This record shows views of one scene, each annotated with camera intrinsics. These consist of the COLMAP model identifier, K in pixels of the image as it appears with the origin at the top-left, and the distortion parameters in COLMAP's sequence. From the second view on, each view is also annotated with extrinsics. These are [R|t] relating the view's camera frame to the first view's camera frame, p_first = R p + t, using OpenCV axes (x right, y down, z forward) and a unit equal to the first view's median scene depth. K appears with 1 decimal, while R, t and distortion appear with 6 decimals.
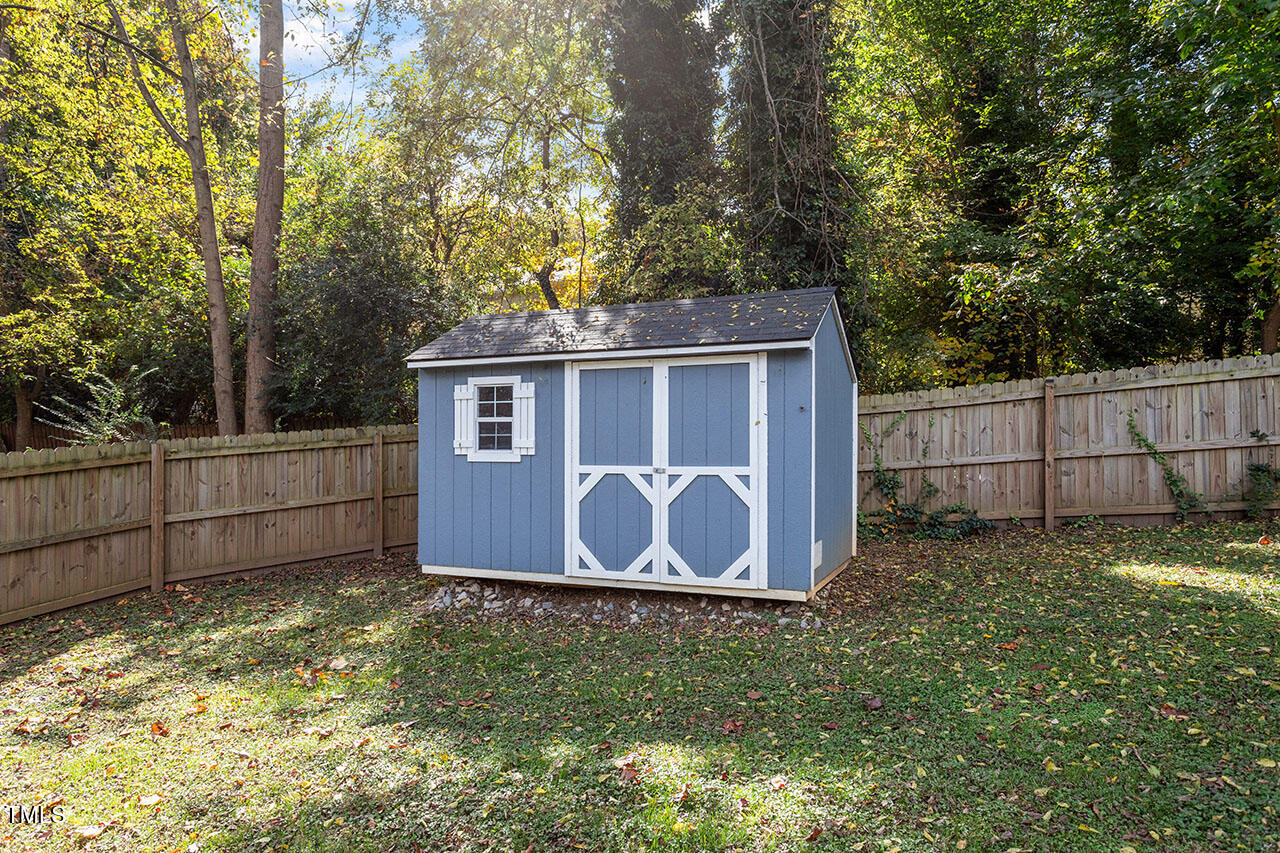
lens RADIAL K [[812.3, 0, 642.5], [0, 812.3, 434.3], [0, 0, 1]] dist [-0.008434, -0.000941]
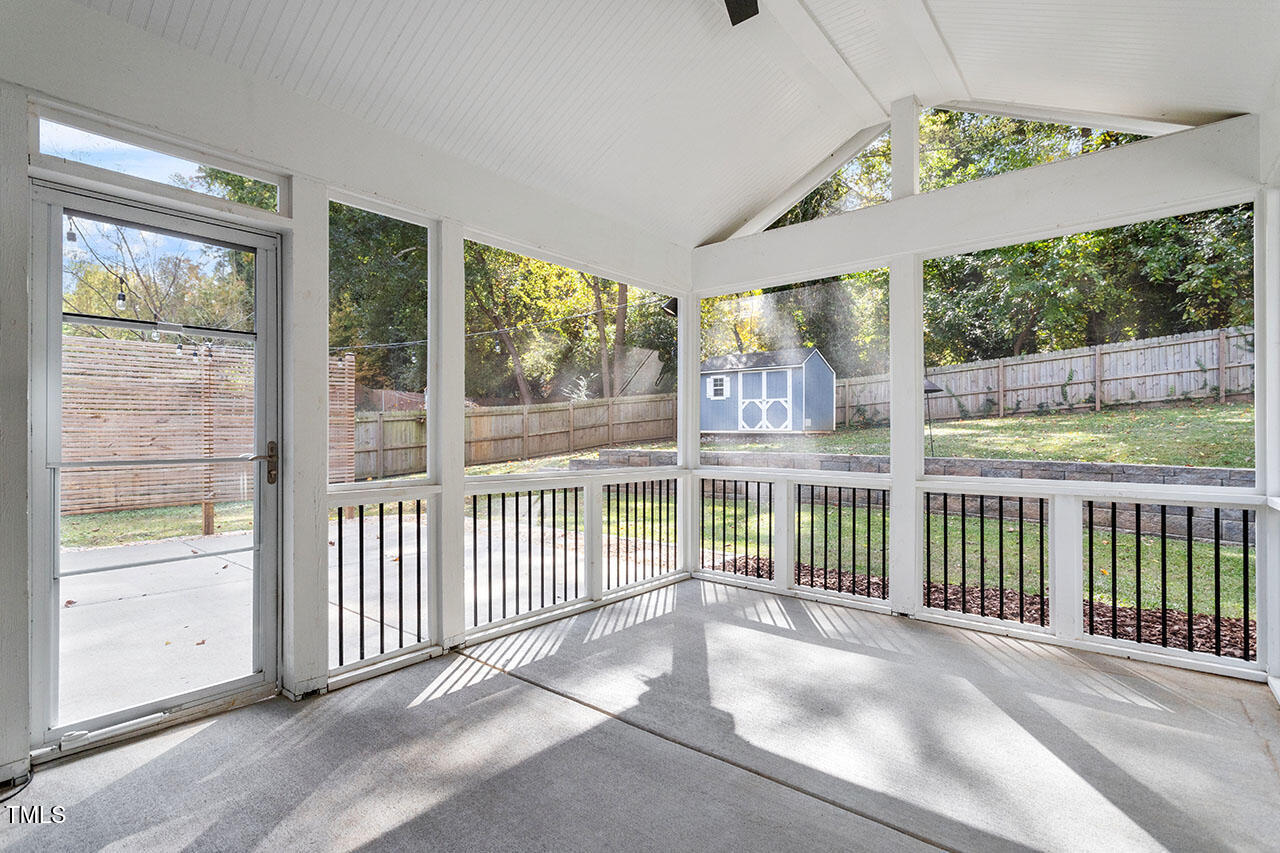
lens RADIAL K [[610.1, 0, 649.2], [0, 610.1, 428.9], [0, 0, 1]] dist [0.000383, 0.000866]
pose [[0.966057, -0.004069, -0.258297, 0.219781], [0.012347, 0.999461, 0.030432, 0.079206], [0.258034, -0.032588, 0.965586, -1.703412]]
